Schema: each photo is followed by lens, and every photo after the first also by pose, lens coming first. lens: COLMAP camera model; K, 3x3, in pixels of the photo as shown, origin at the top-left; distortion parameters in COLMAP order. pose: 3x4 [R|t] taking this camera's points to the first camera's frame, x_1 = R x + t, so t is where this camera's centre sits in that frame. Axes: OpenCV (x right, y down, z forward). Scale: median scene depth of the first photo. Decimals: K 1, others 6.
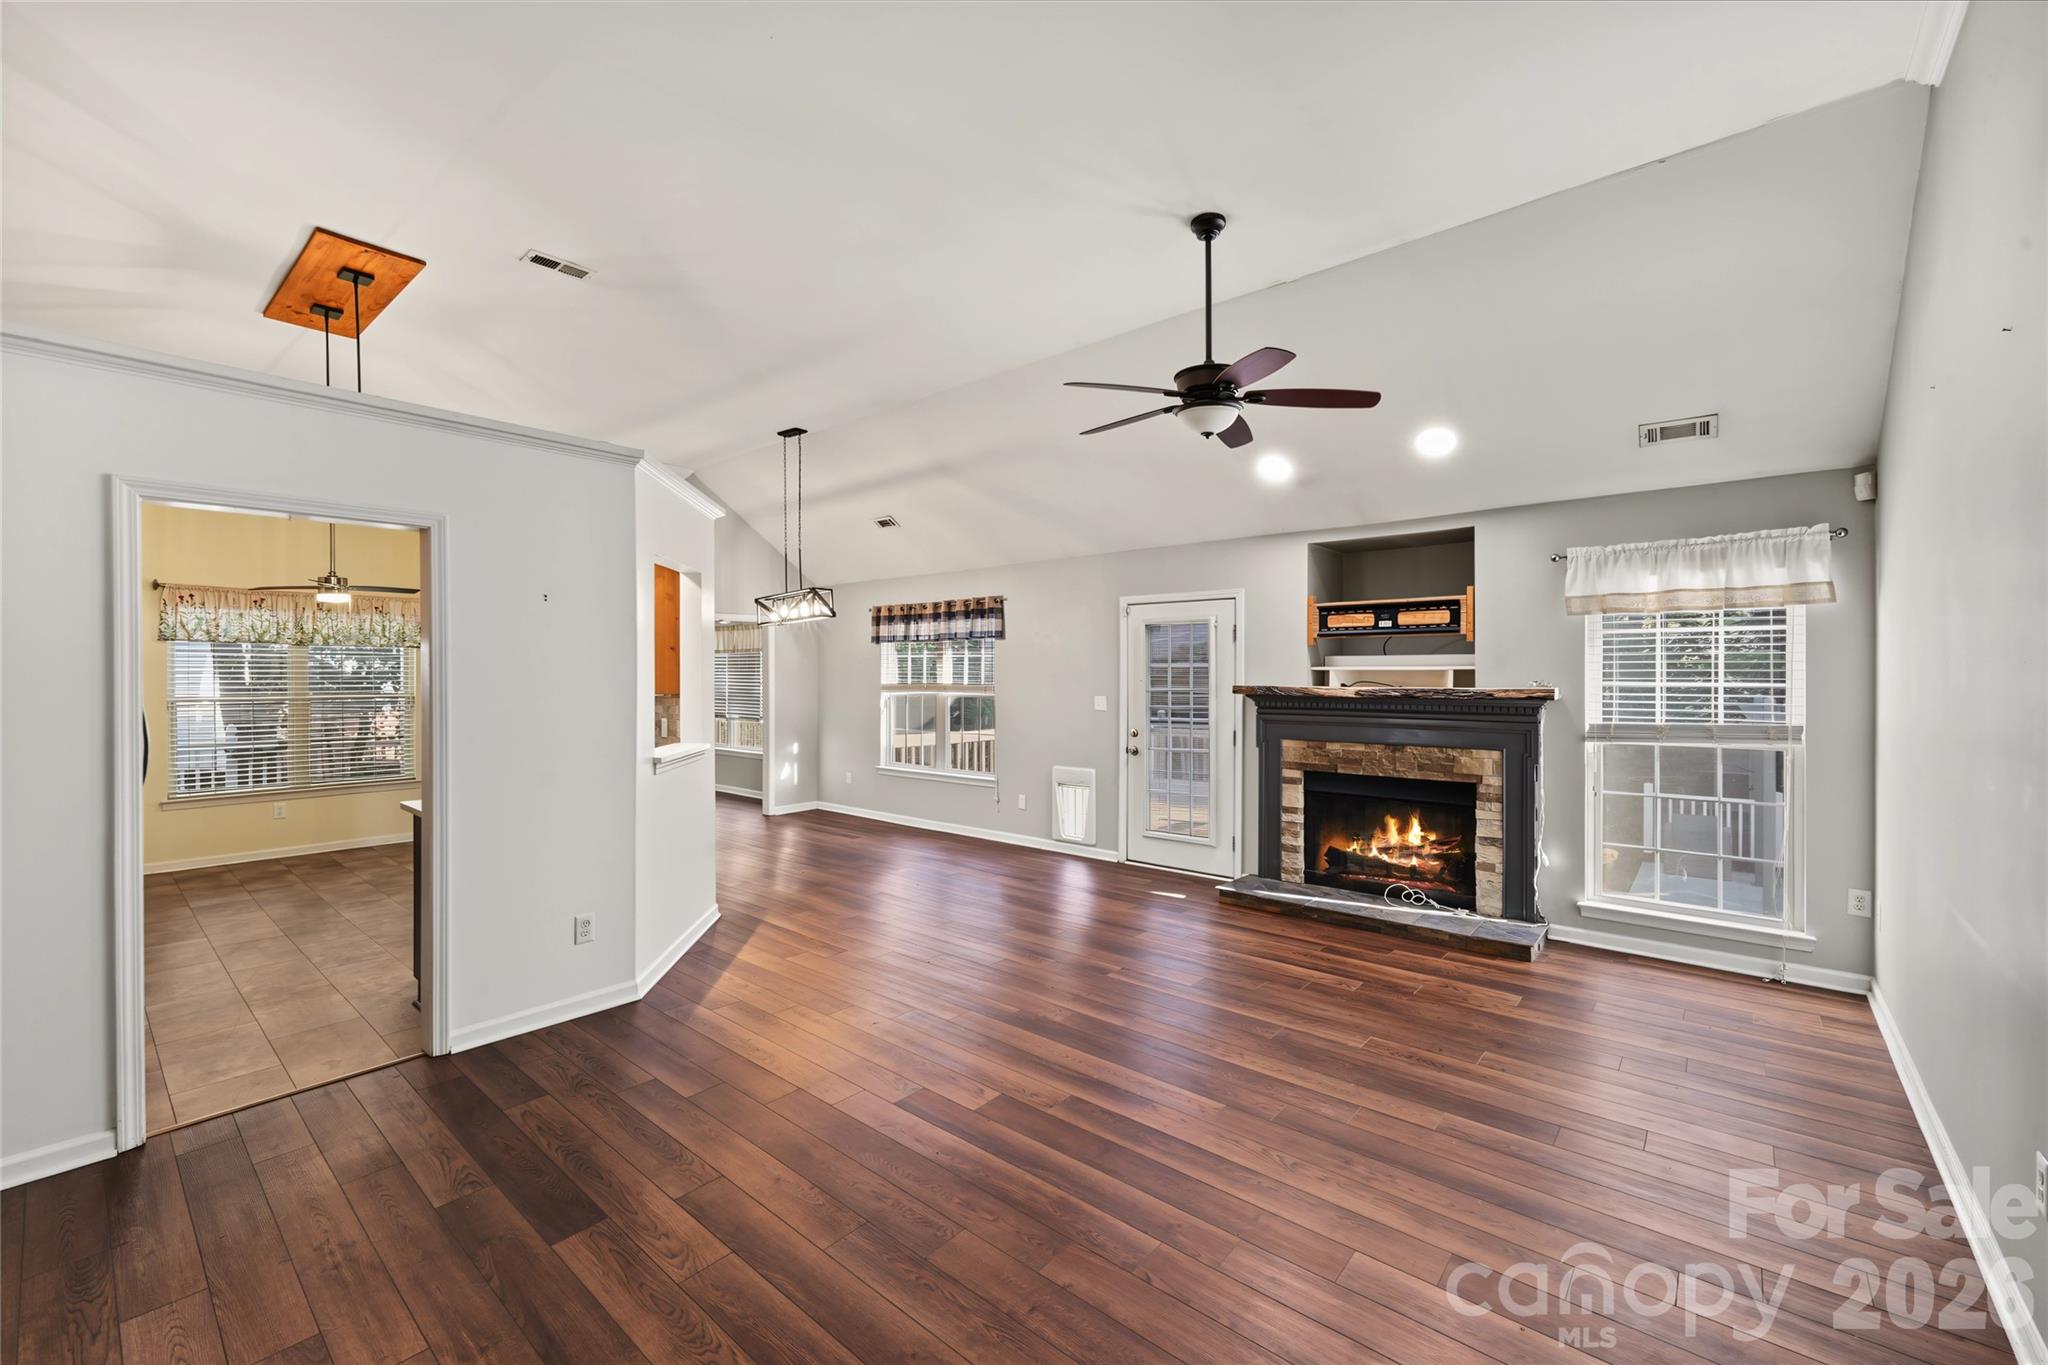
lens RADIAL K [[836.4, 0, 1024.5], [0, 836.4, 676.7], [0, 0, 1]] dist [-0.001271, -0.000590]
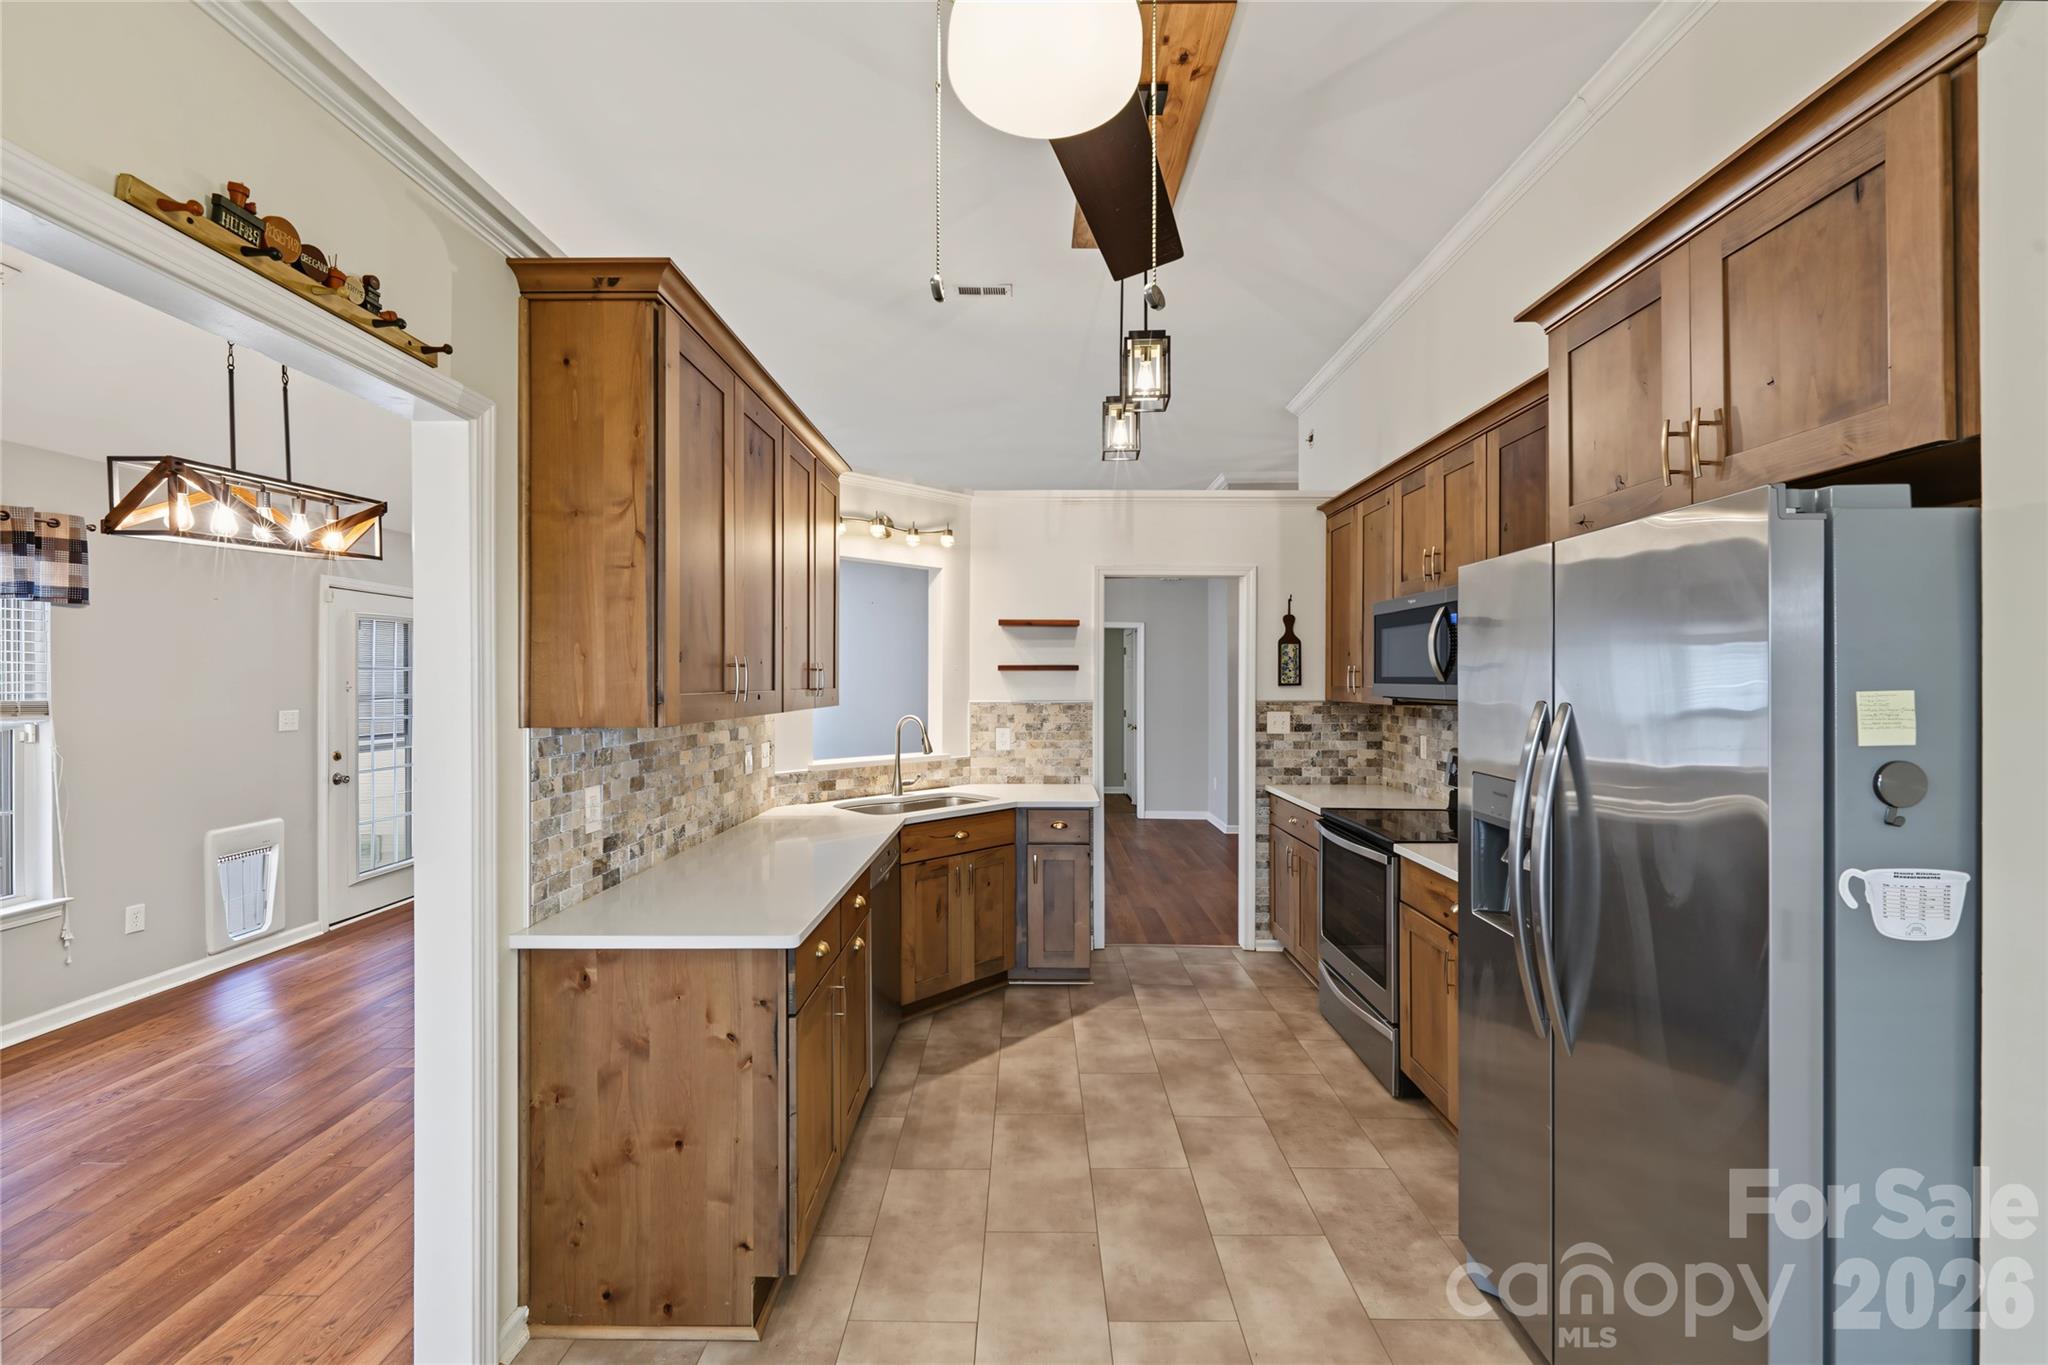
lens RADIAL K [[841.6, 0, 1019.7], [0, 841.6, 678.5], [0, 0, 1]] dist [-0.000840, -0.000332]
pose [[-0.641241, 0.001532, 0.767338, -0.853829], [0.002878, 0.999996, 0.000409, -0.001226], [-0.767334, 0.002471, -0.641242, 1.004140]]
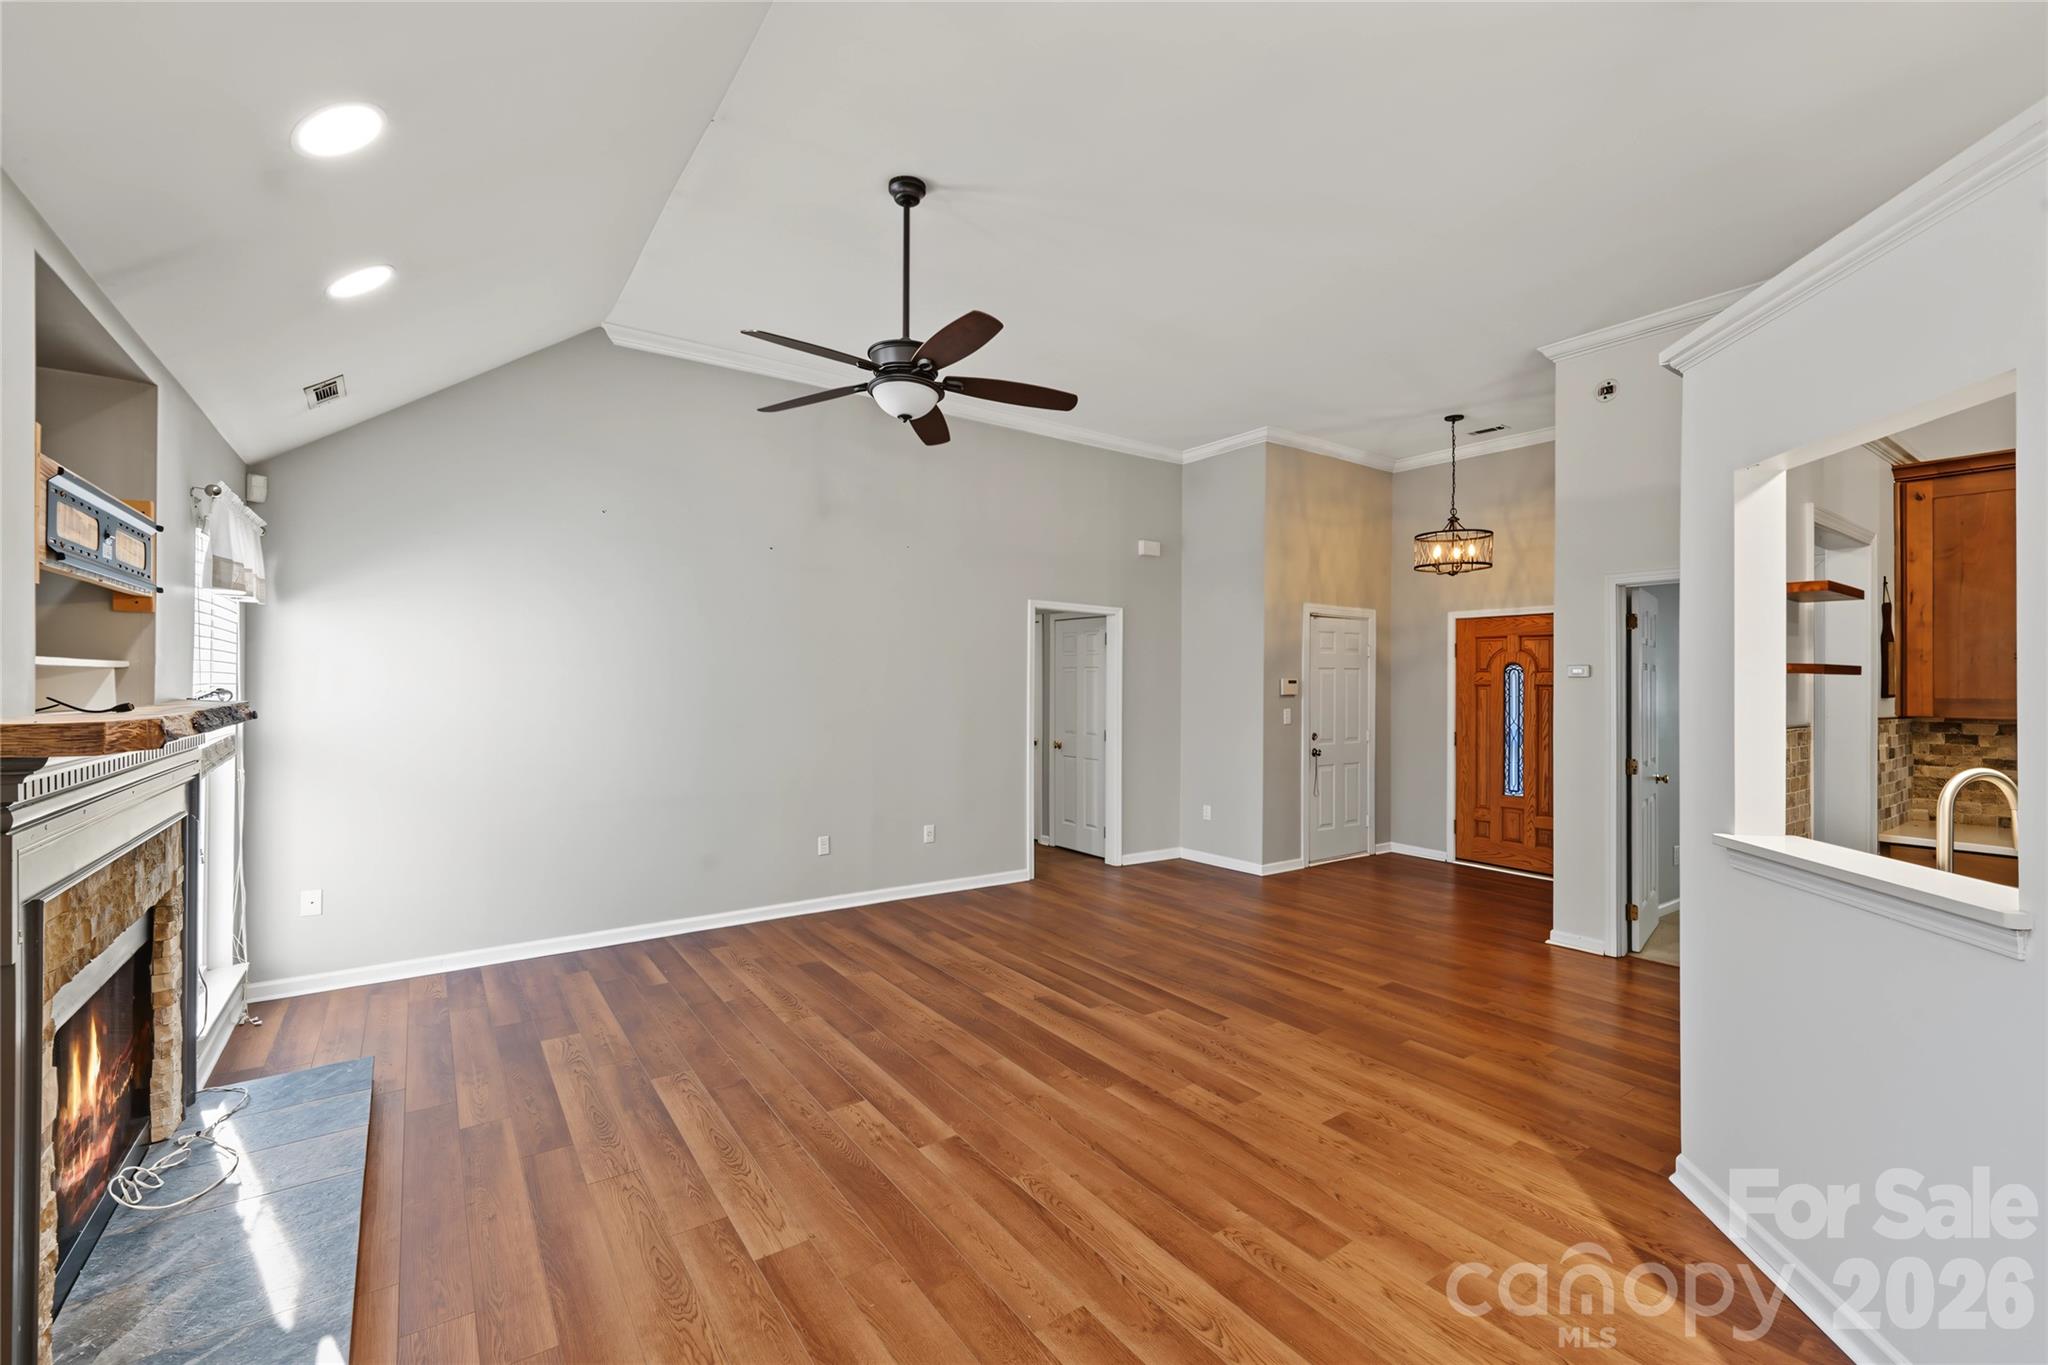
lens RADIAL K [[866.9, 0, 1024.0], [0, 866.9, 682.5], [0, 0, 1]] dist [0.001359, 0.000080]
pose [[-0.969057, -0.006515, 0.246751, -0.077121], [-0.005288, 0.999970, 0.005634, -0.004441], [-0.246781, 0.004154, -0.969062, 1.041310]]
